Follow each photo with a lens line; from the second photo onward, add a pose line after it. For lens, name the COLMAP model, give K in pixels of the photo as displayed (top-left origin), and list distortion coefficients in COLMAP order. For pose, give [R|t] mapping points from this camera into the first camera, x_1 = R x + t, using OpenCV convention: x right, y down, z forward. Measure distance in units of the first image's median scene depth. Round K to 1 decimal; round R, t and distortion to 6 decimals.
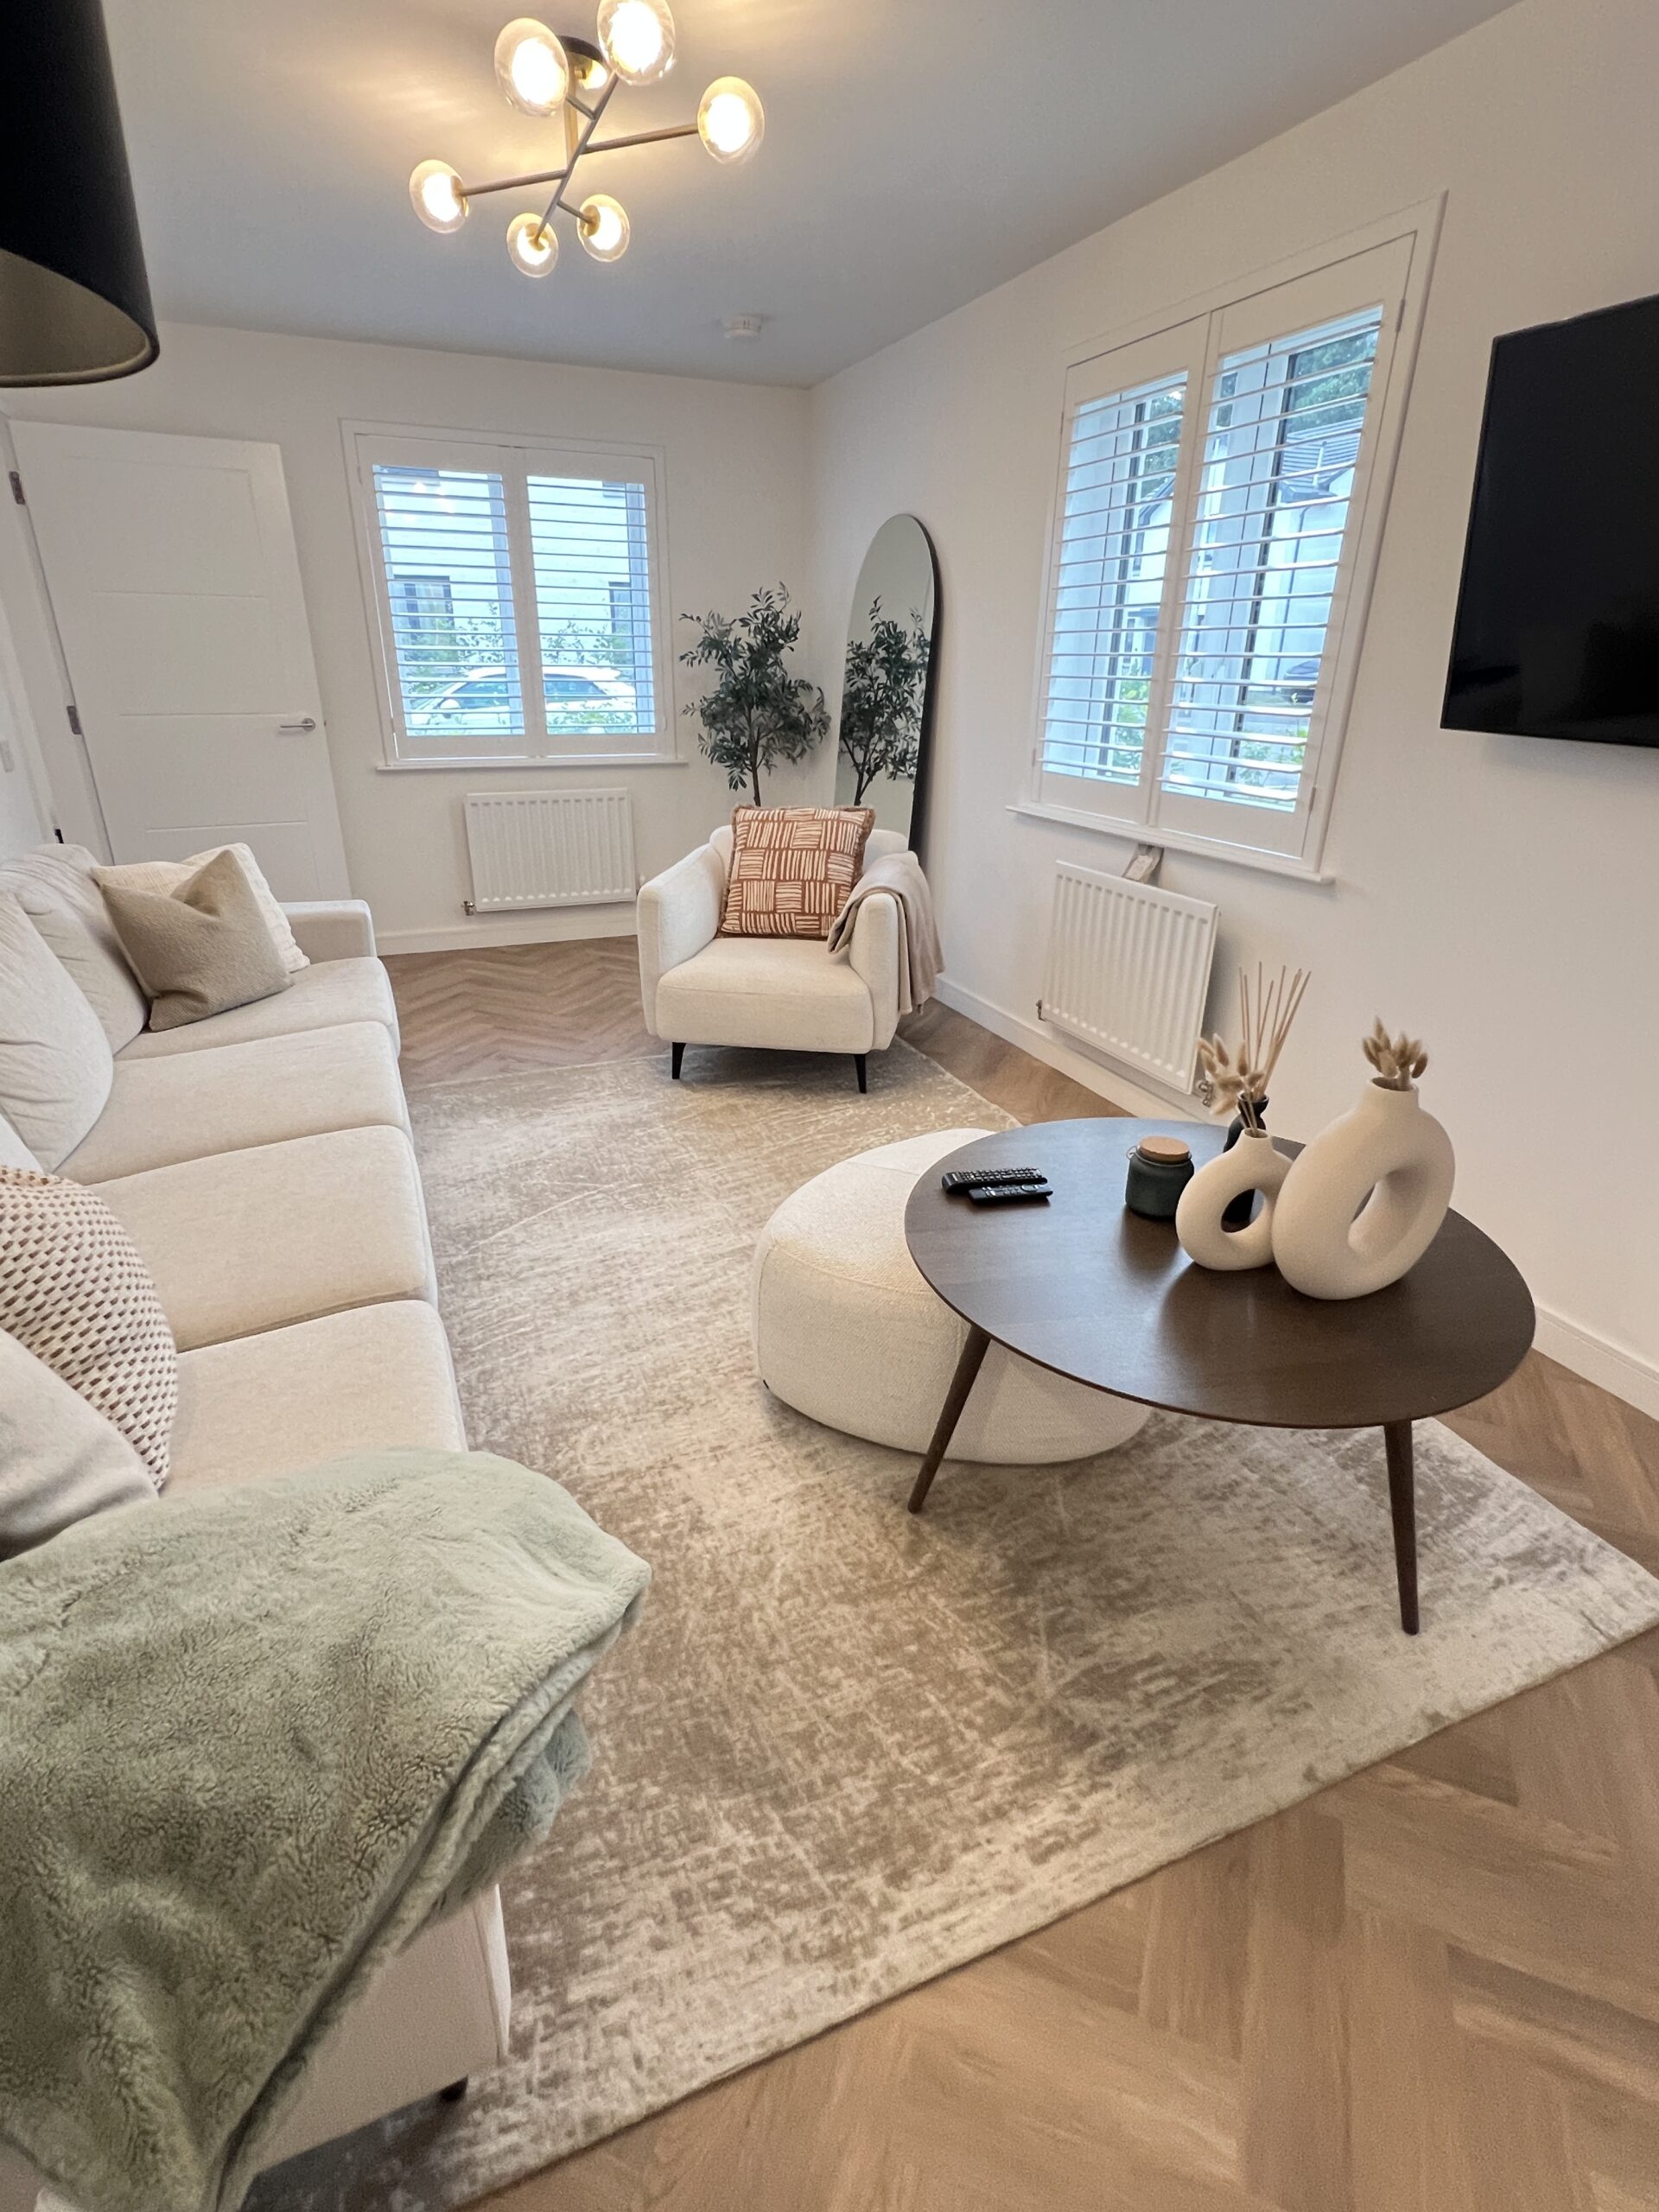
lens RADIAL K [[1073.8, 0, 829.5], [0, 1073.8, 1106.0], [0, 0, 1]] dist [0.002066, -0.000227]
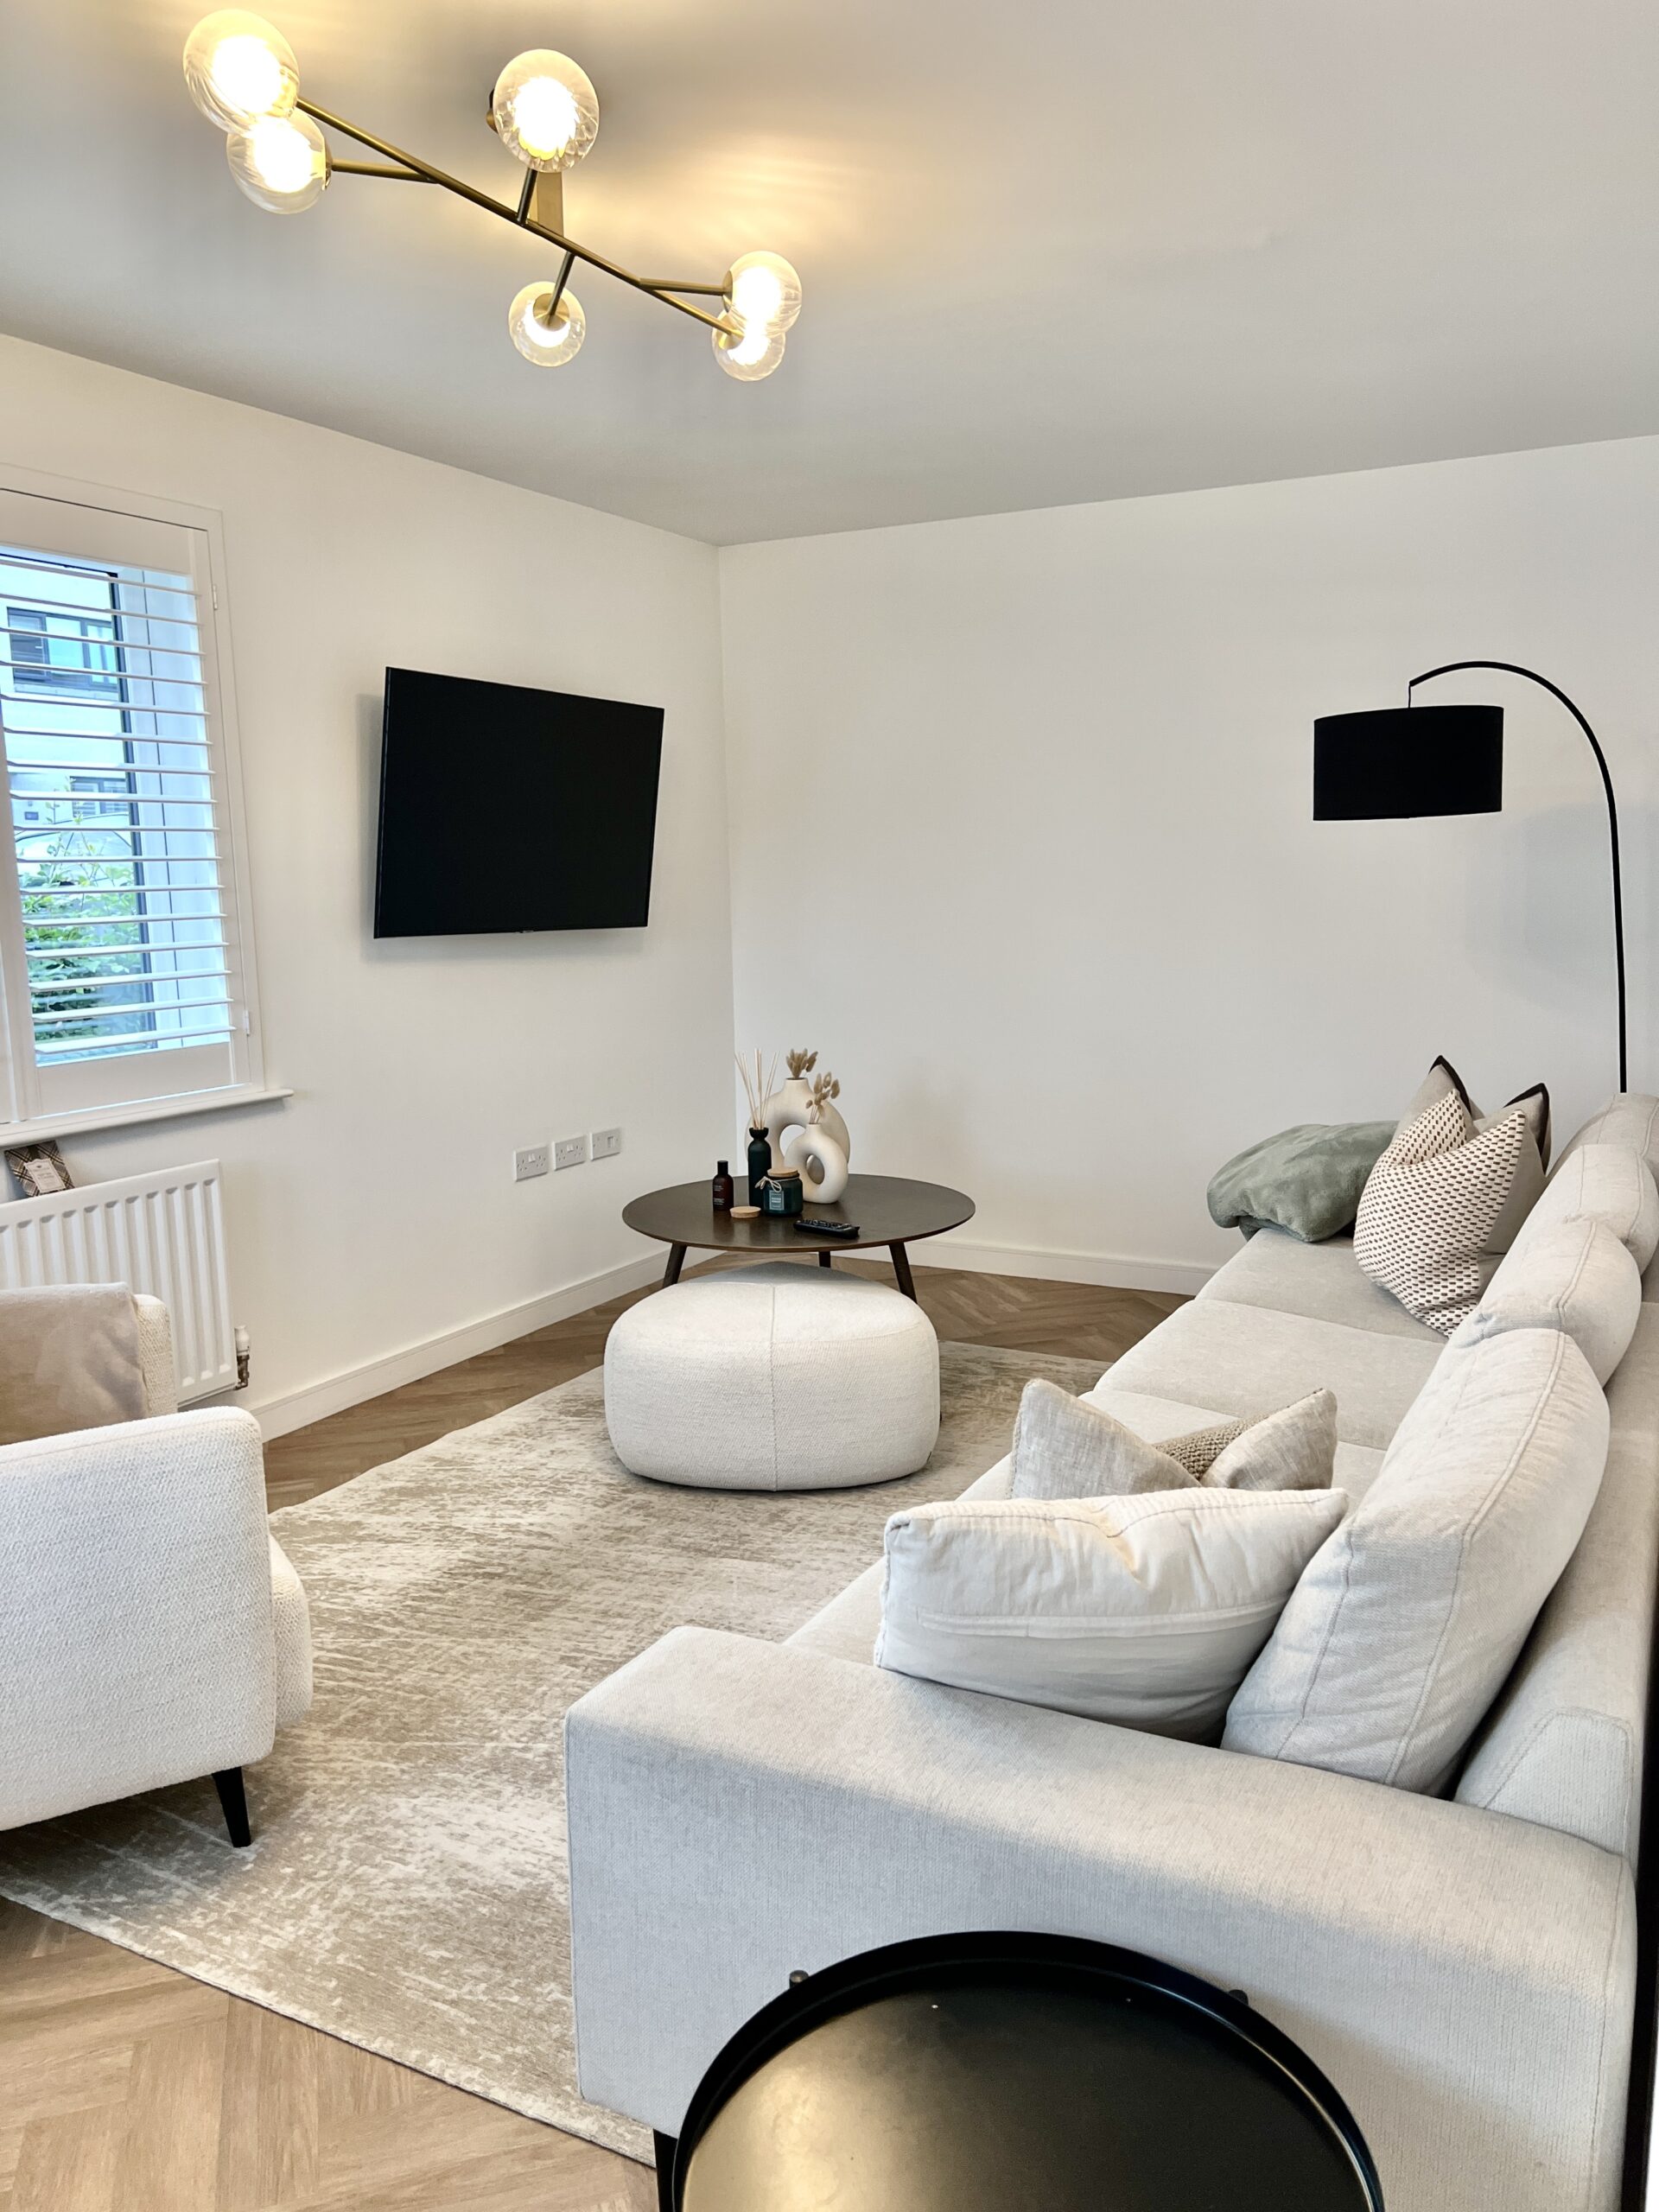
lens RADIAL K [[1660.0, 0, 825.4], [0, 1660.0, 1110.8], [0, 0, 1]] dist [0.025629, -0.041869]
pose [[-0.634188, -0.109994, 0.765315, -0.671850], [0.310708, 0.870132, 0.382531, -0.402994], [-0.708001, 0.480386, -0.517652, 0.923263]]
